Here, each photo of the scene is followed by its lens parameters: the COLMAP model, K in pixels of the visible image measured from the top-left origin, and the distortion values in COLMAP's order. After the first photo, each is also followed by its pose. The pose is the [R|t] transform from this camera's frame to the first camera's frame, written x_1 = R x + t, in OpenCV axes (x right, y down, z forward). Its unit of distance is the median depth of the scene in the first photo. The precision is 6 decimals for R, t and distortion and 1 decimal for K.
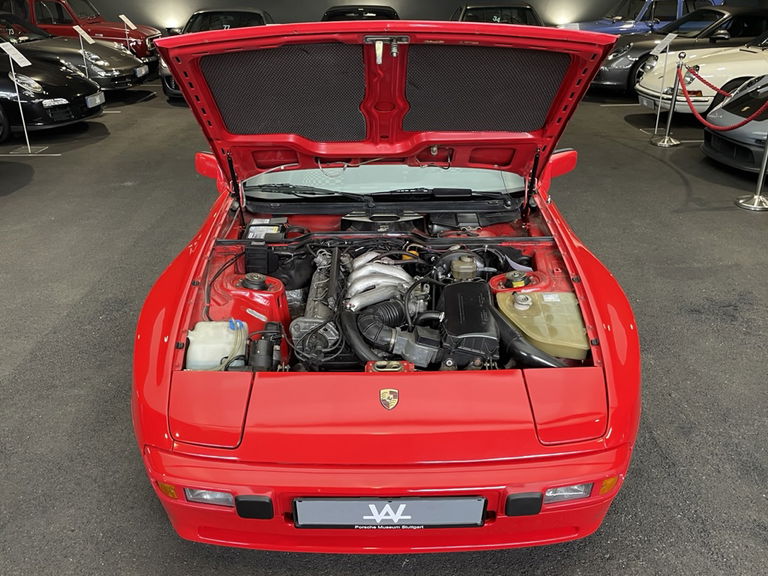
lens RADIAL K [[690.9, 0, 381.6], [0, 690.9, 294.6], [0, 0, 1]] dist [0.081685, -0.103542]
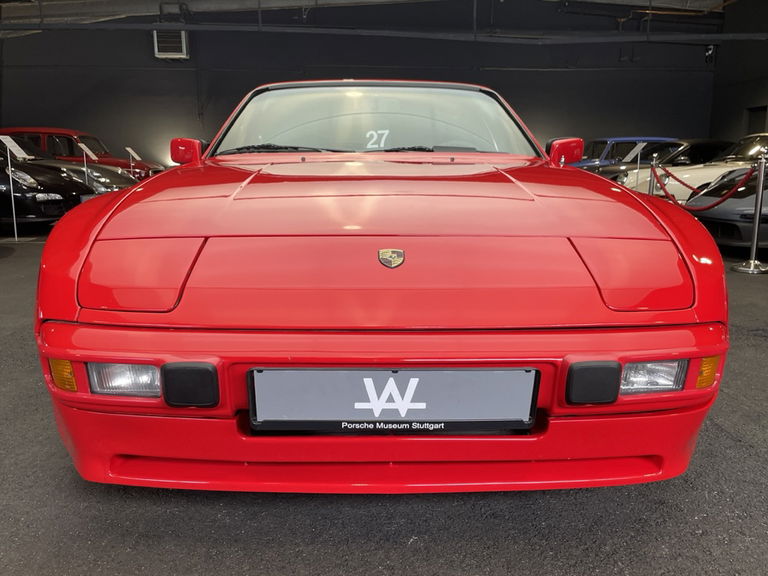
lens RADIAL K [[652.2, 0, 387.6], [0, 652.2, 288.6], [0, 0, 1]] dist [0.082585, -0.112195]
pose [[0.999546, 0.003732, 0.029912, -0.008114], [0.003577, 0.970610, -0.240633, 0.210408], [-0.029931, 0.240631, 0.970155, 0.211809]]
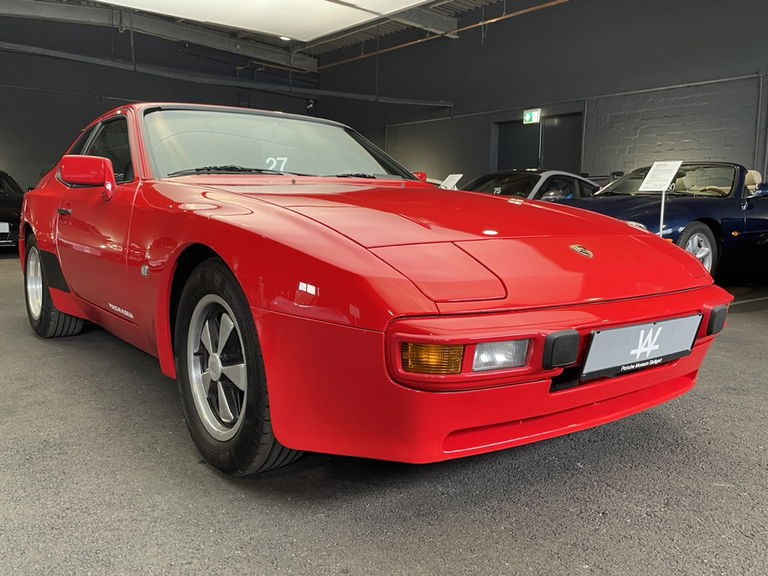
lens RADIAL K [[652.2, 0, 384.5], [0, 652.2, 280.2], [0, 0, 1]] dist [0.082585, -0.112195]
pose [[0.790445, -0.054923, 0.610066, -0.474562], [0.239657, 0.944306, -0.225502, 0.202473], [-0.563704, 0.324454, 0.759584, 0.283109]]
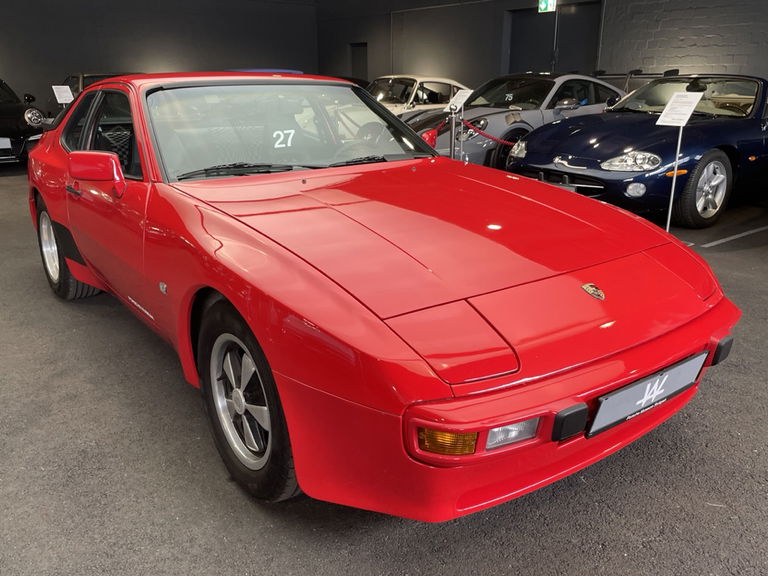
lens RADIAL K [[652.2, 0, 382.5], [0, 652.2, 279.8], [0, 0, 1]] dist [0.082585, -0.112195]
pose [[0.796899, -0.175301, 0.578119, -0.470168], [0.249776, 0.966955, -0.051093, 0.065341], [-0.550058, 0.185116, 0.814351, 0.241514]]
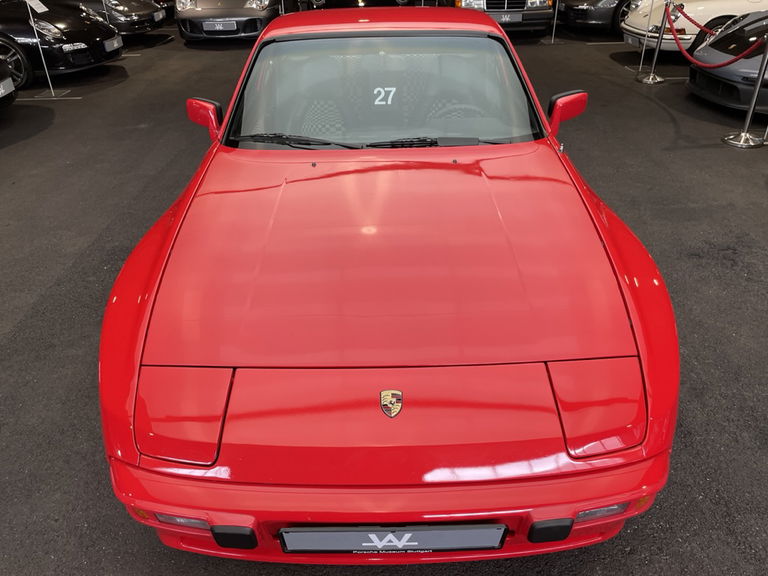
lens RADIAL K [[578.2, 0, 383.8], [0, 578.2, 287.8], [0, 0, 1]] dist [0.058562, -0.072780]
pose [[0.999949, -0.009463, -0.003435, 0.003285], [0.009821, 0.991918, 0.126499, -0.049022], [0.002210, -0.126527, 0.991961, 0.189760]]
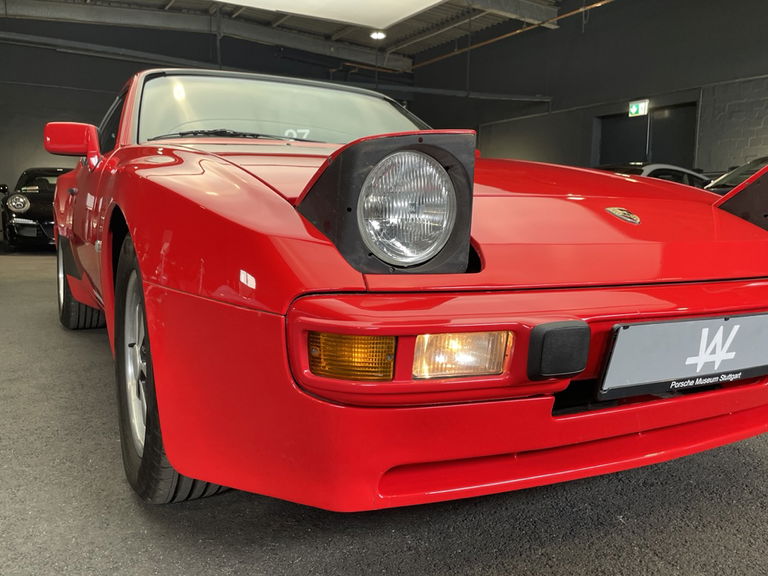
lens RADIAL K [[652.2, 0, 385.8], [0, 652.2, 285.8], [0, 0, 1]] dist [0.082585, -0.112195]
pose [[0.876673, -0.036426, 0.479707, -0.311965], [0.183117, 0.947338, -0.262715, 0.210216], [-0.444875, 0.318157, 0.837175, 0.353634]]
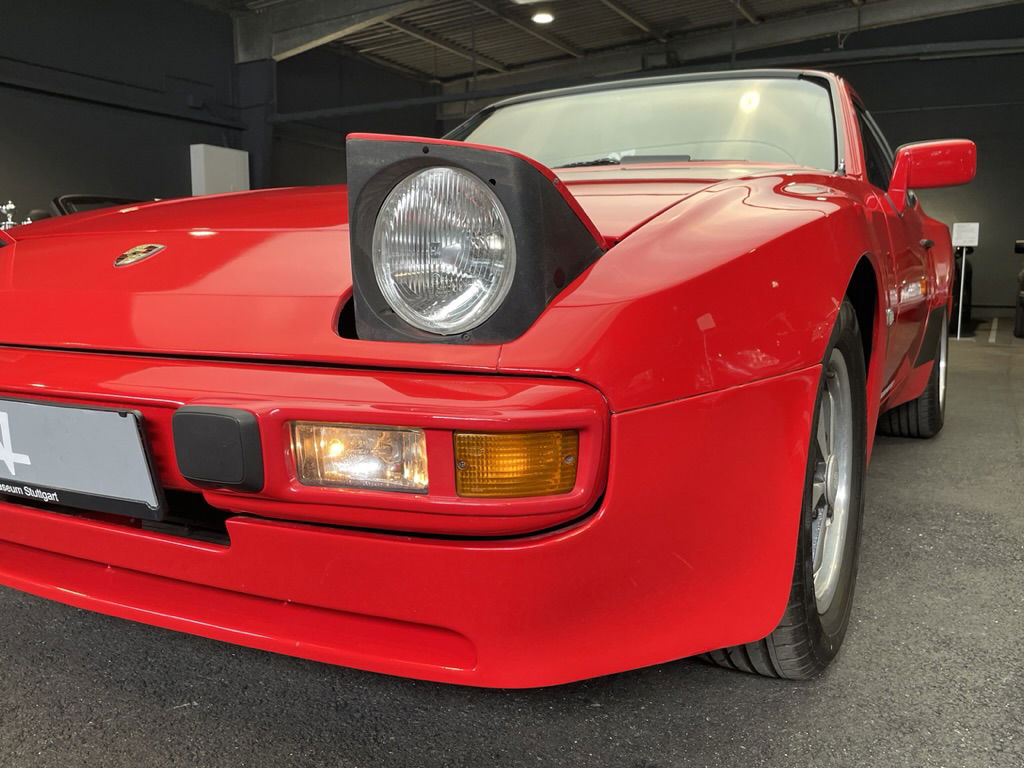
lens RADIAL K [[896.0, 0, 520.5], [0, 896.0, 381.7], [0, 0, 1]] dist [0.085018, -0.107962]
pose [[0.881112, 0.064398, -0.468503, 0.330249], [-0.203056, 0.946231, -0.251822, 0.205998], [0.427095, 0.317016, 0.846812, 0.370985]]
